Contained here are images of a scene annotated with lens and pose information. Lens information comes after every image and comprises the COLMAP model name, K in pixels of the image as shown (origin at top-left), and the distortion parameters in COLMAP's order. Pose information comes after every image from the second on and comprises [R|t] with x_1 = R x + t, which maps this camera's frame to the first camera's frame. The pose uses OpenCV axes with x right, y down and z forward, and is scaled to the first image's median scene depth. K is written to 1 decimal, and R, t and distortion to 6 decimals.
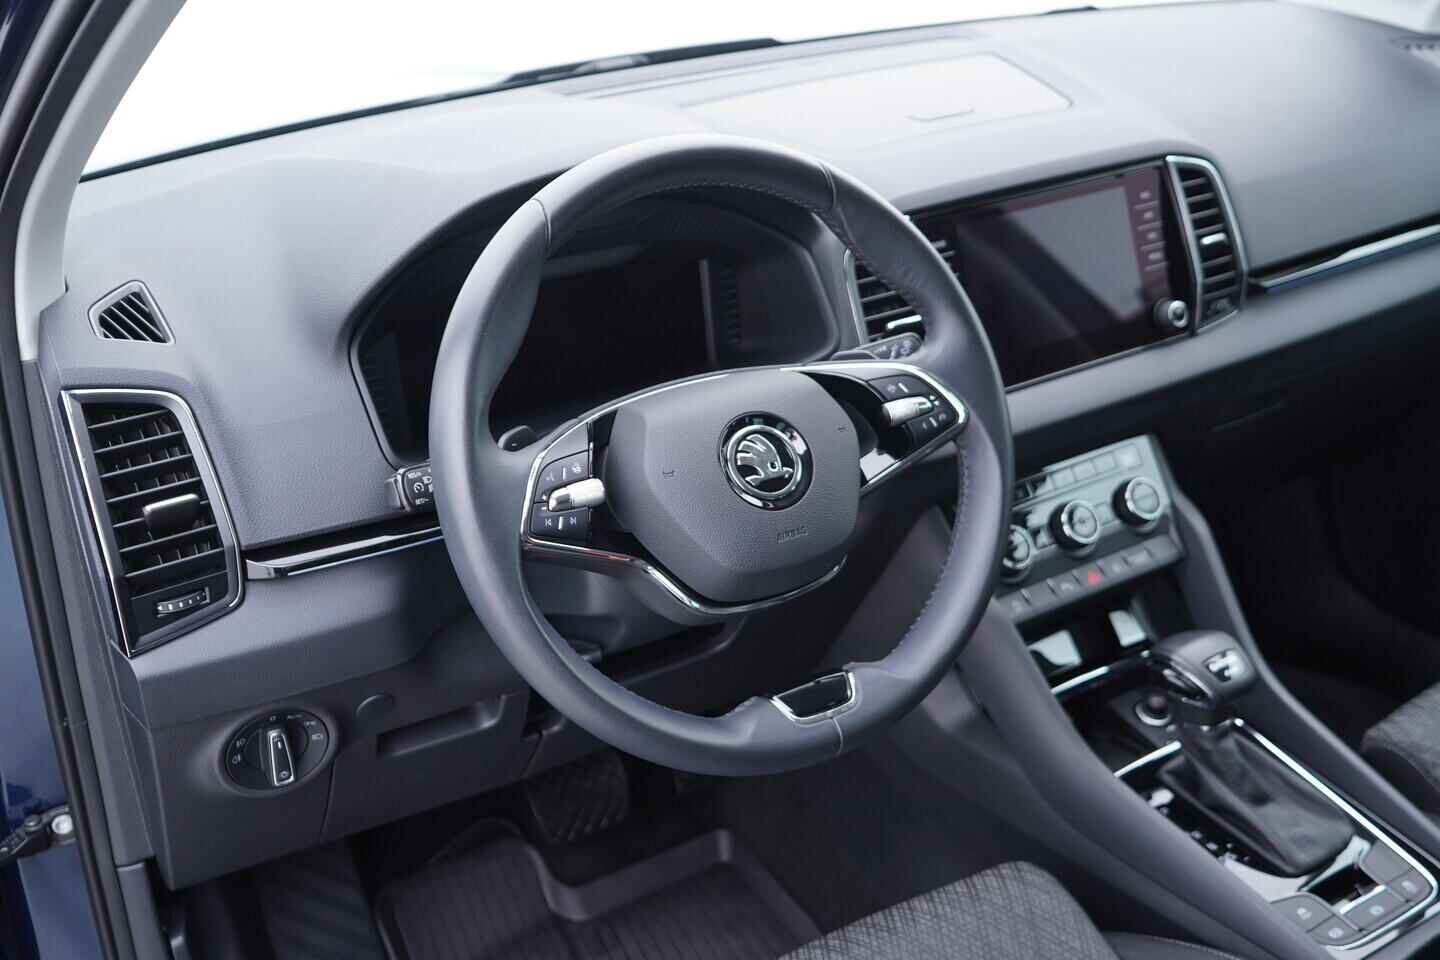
lens RADIAL K [[1461.2, 0, 720.0], [0, 1461.2, 480.0], [0, 0, 1]] dist [0.000087, 0.004299]
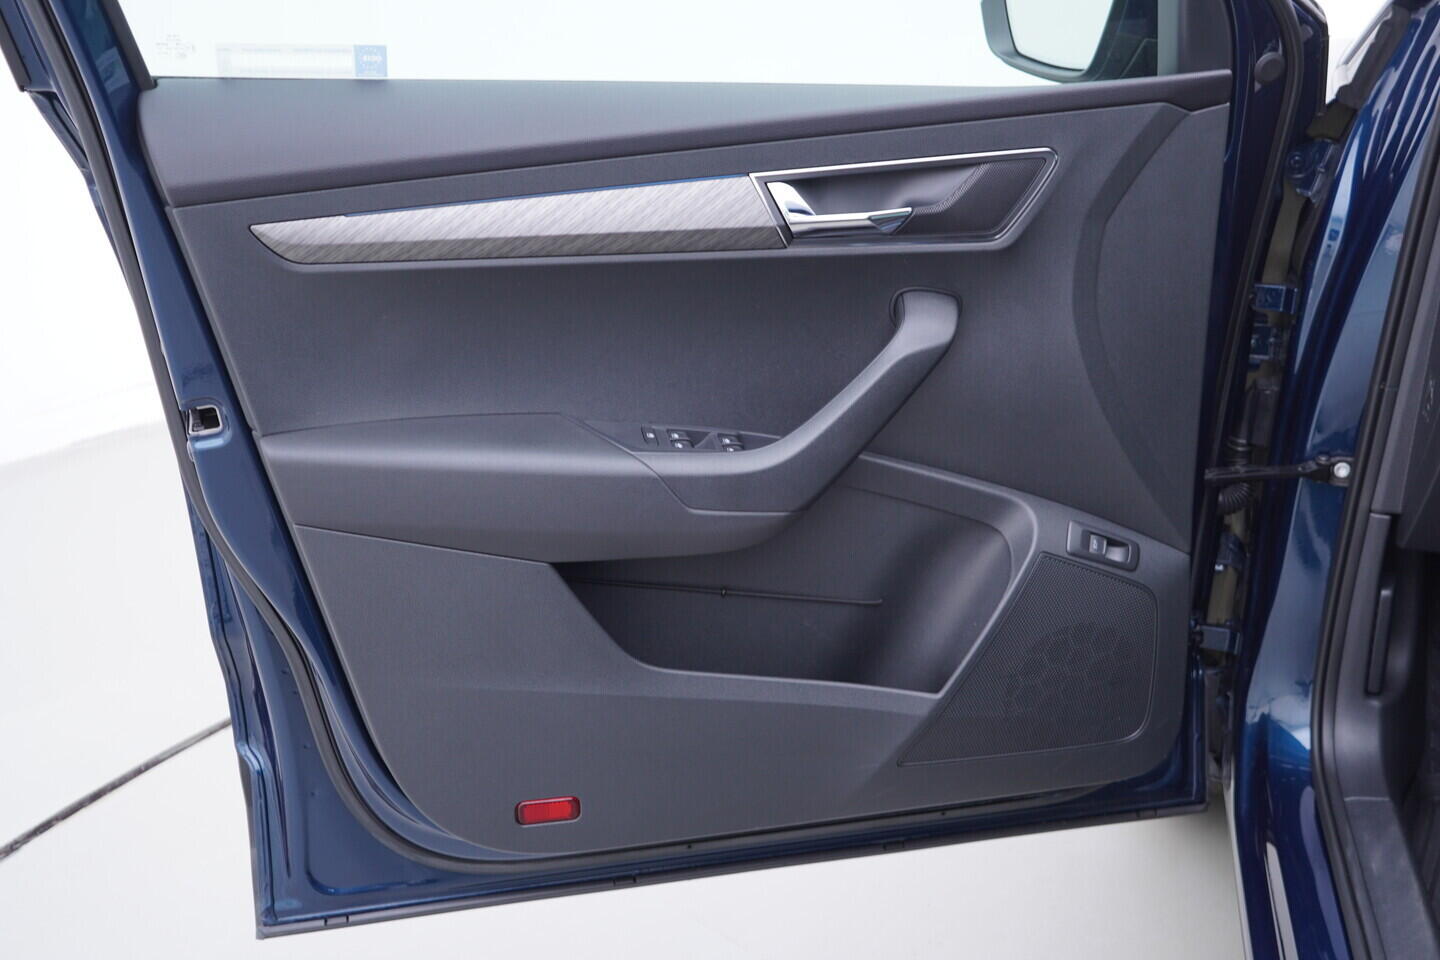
lens RADIAL K [[1461.2, 0, 720.0], [0, 1461.2, 480.0], [0, 0, 1]] dist [0.000087, 0.004299]
pose [[0.712366, 0.298190, -0.635309, 0.001165], [-0.307207, 0.946402, 0.099736, 0.284813], [0.630998, 0.124123, 0.765790, -0.390288]]
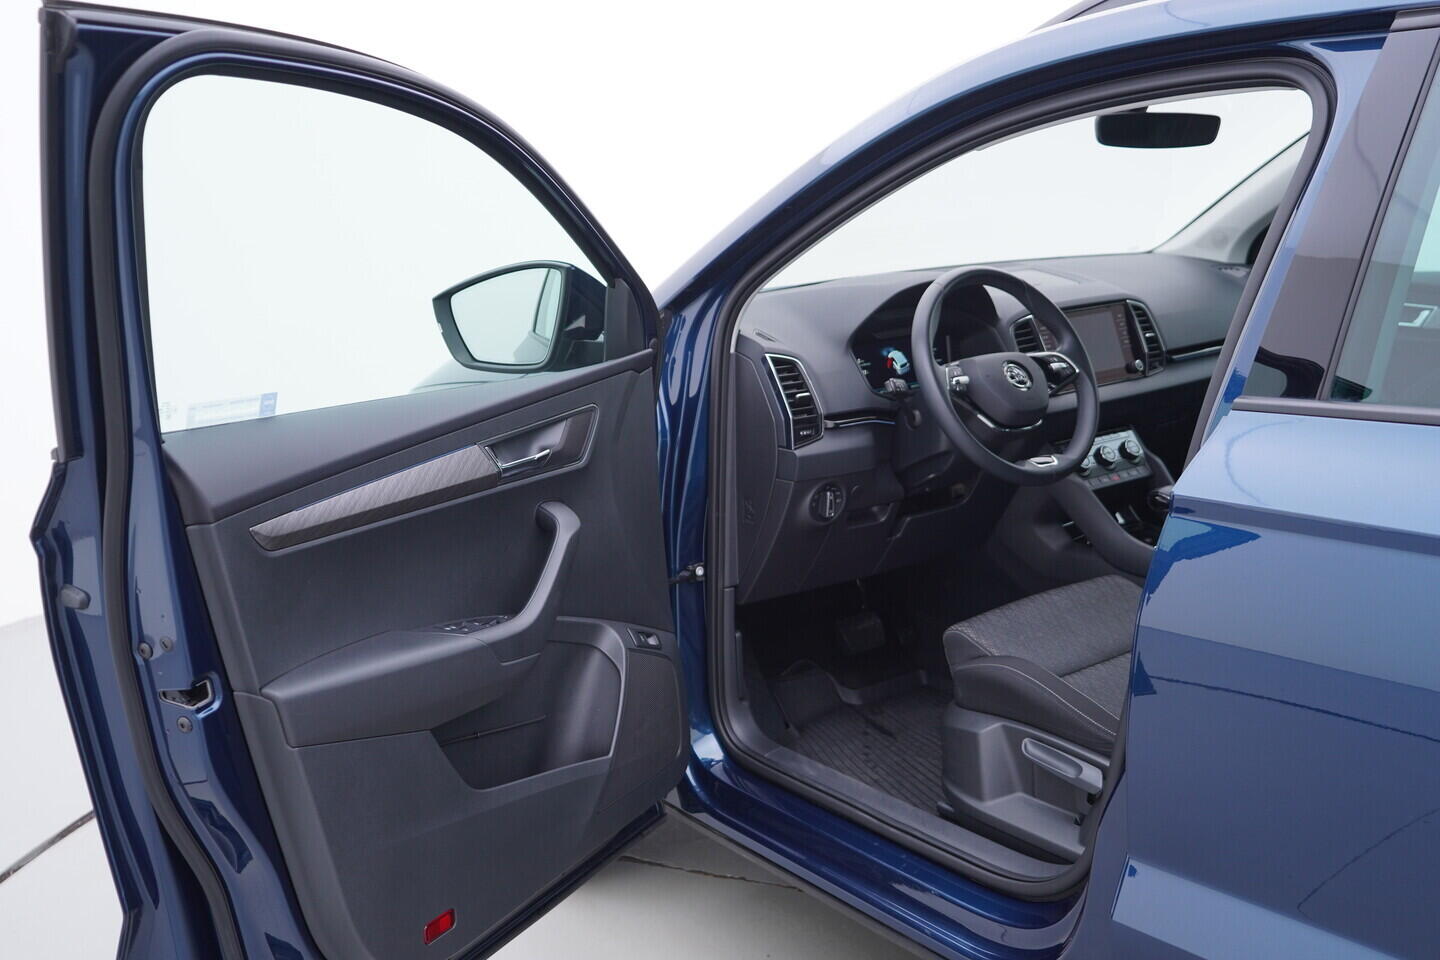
lens RADIAL K [[1461.2, 0, 720.0], [0, 1461.2, 480.0], [0, 0, 1]] dist [0.000087, 0.004299]
pose [[0.994760, -0.026230, 0.098816, -0.636390], [0.048375, 0.972246, -0.228907, 0.618351], [-0.090069, 0.232488, 0.968420, -1.240022]]
